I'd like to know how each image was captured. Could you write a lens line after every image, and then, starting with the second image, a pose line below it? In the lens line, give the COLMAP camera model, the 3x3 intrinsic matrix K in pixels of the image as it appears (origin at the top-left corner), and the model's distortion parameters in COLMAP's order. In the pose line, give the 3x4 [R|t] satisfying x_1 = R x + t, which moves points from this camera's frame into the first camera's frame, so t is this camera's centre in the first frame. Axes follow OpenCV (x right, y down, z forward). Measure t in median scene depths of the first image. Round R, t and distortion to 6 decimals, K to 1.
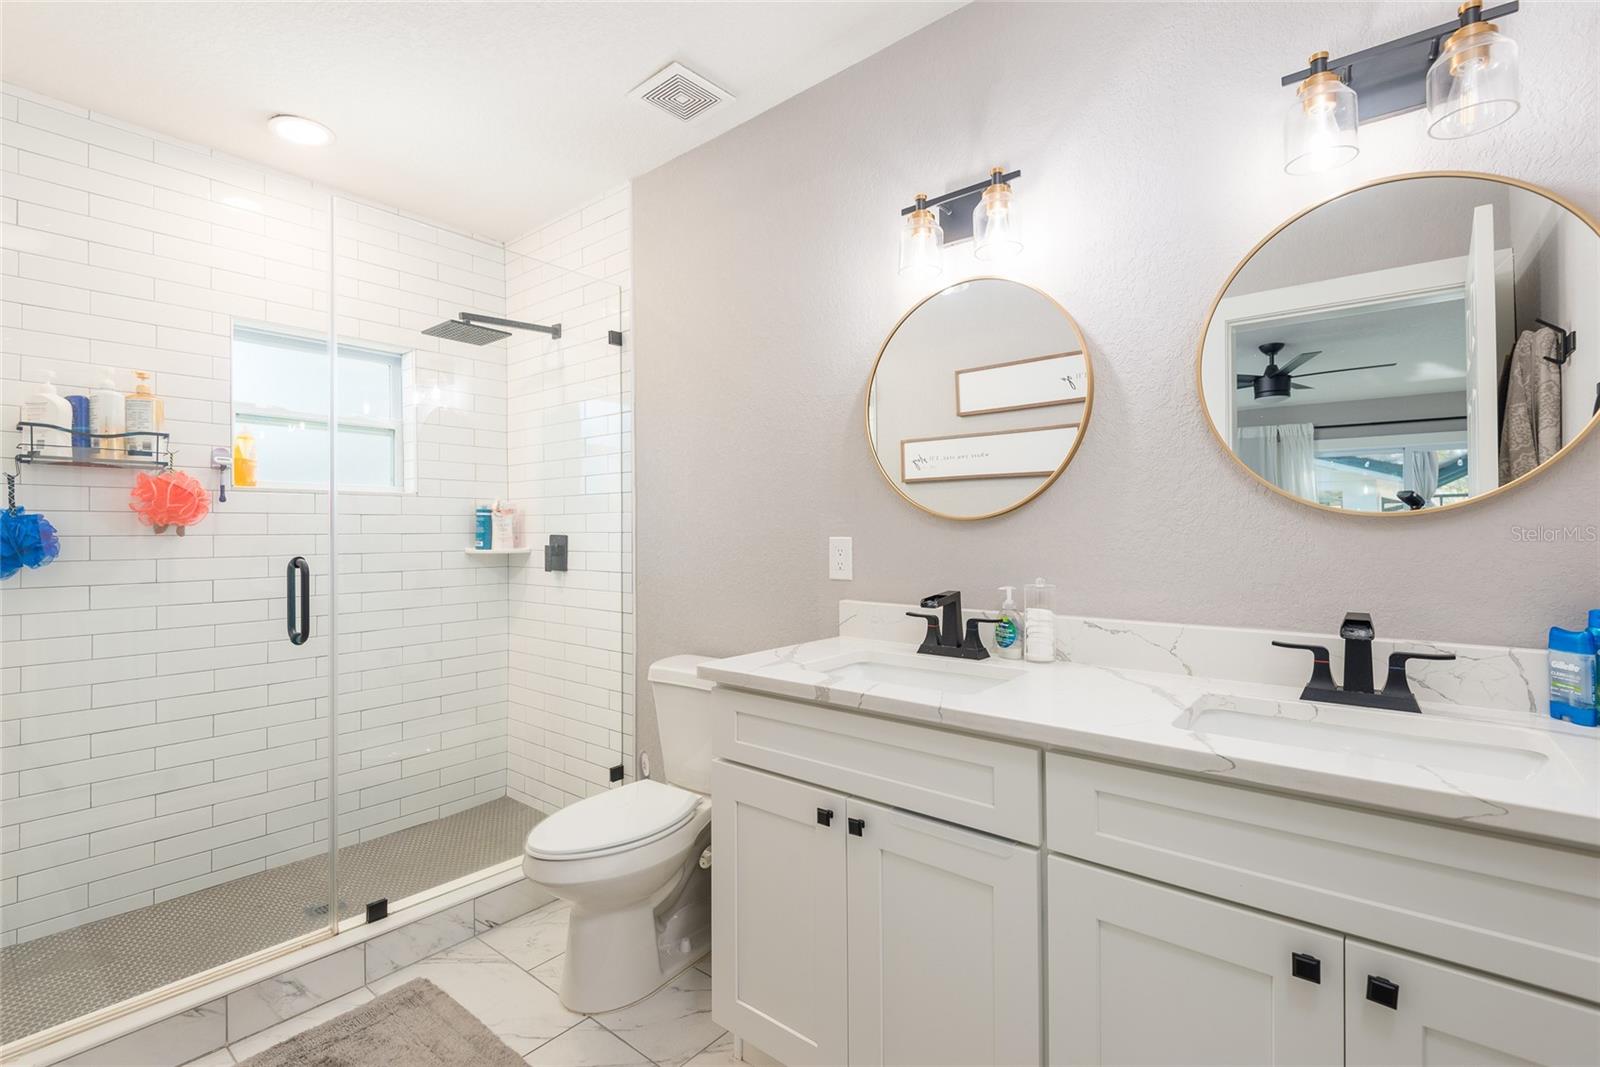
lens RADIAL K [[719.2, 0, 798.4], [0, 719.2, 527.8], [0, 0, 1]] dist [-0.001899, -0.004422]
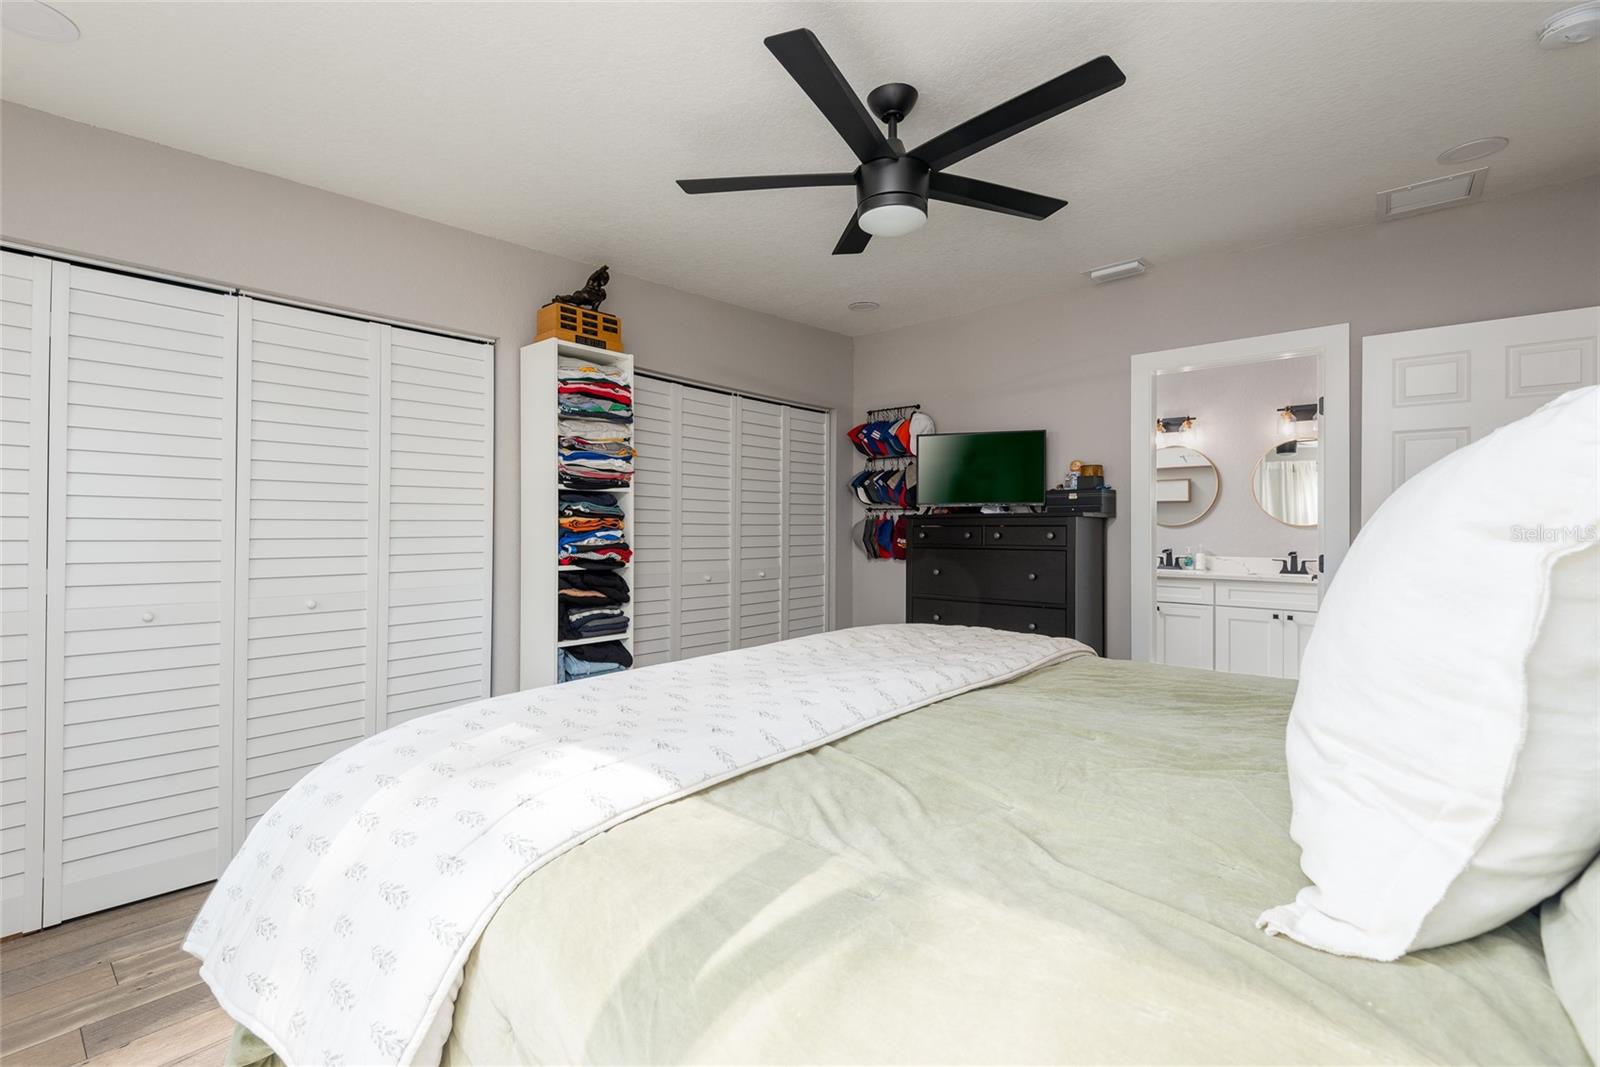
lens RADIAL K [[719.2, 0, 783.7], [0, 719.2, 527.3], [0, 0, 1]] dist [-0.001899, -0.004422]
pose [[0.998895, 0.002027, -0.046958, -1.767596], [-0.001818, 0.999988, 0.004481, -0.022852], [0.046967, -0.004390, 0.998887, -2.959278]]
